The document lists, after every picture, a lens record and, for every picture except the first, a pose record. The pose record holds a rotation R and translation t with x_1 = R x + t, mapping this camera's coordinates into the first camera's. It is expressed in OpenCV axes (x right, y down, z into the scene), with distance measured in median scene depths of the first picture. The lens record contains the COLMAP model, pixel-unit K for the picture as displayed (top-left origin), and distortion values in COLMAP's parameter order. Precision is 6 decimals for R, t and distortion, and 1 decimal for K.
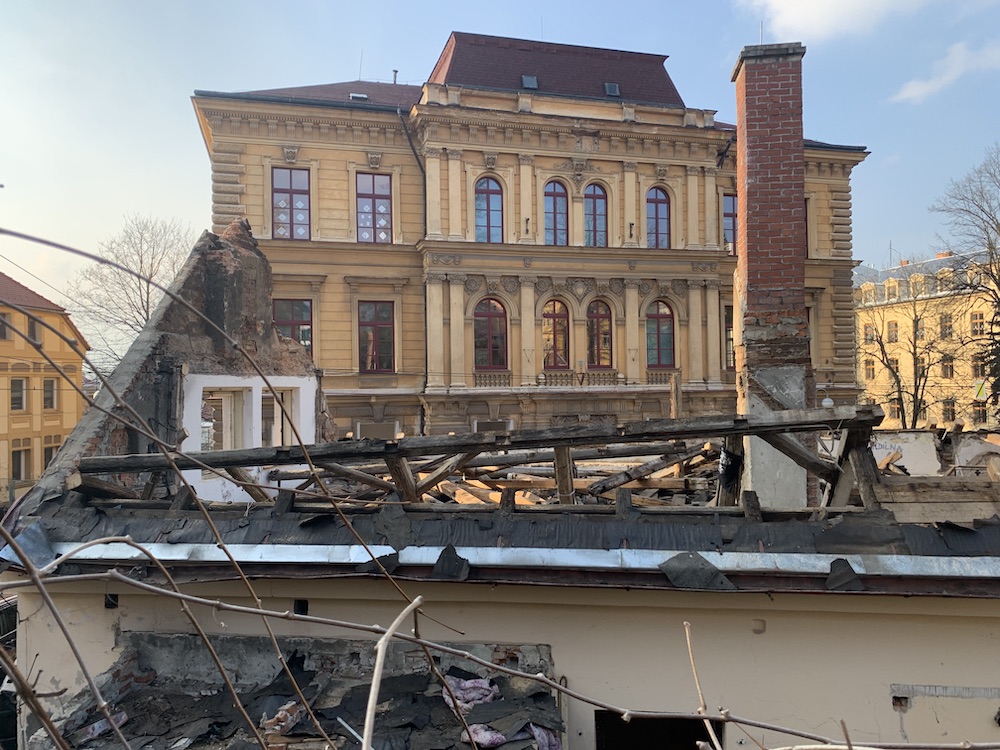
lens RADIAL K [[778.8, 0, 499.5], [0, 778.8, 374.2], [0, 0, 1]] dist [0.004070, -0.012741]
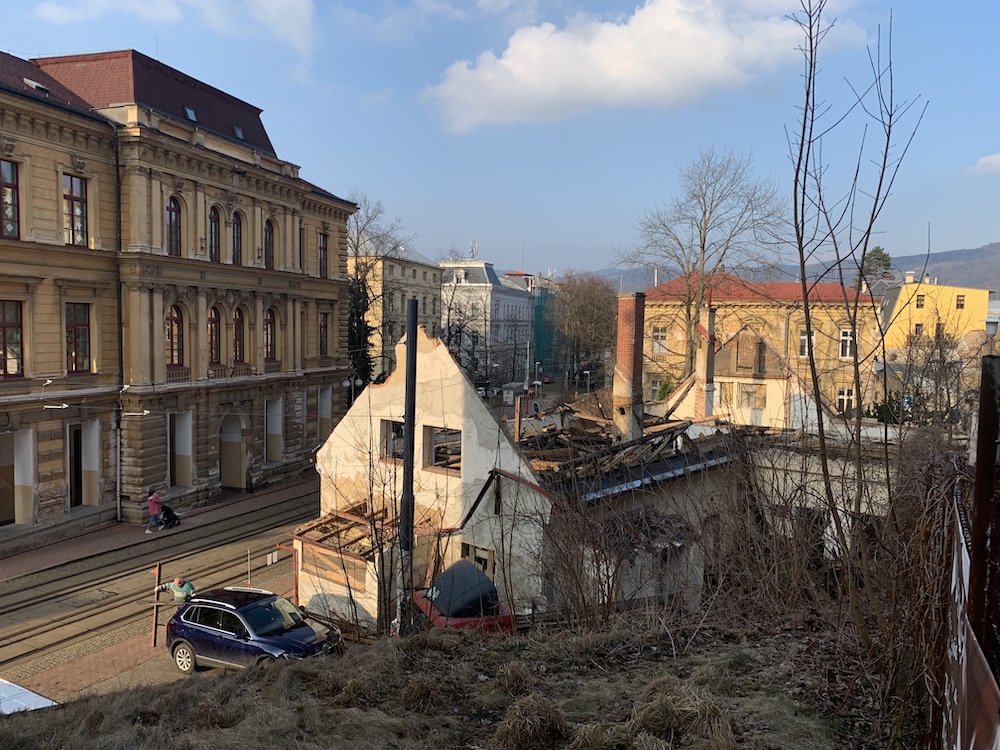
lens RADIAL K [[778.8, 0, 499.3], [0, 778.8, 375.6], [0, 0, 1]] dist [0.004070, -0.012741]
pose [[0.540684, -0.037776, 0.840377, -0.715012], [-0.003403, 0.998885, 0.047091, -0.049317], [-0.841219, -0.028321, 0.539953, -0.014871]]
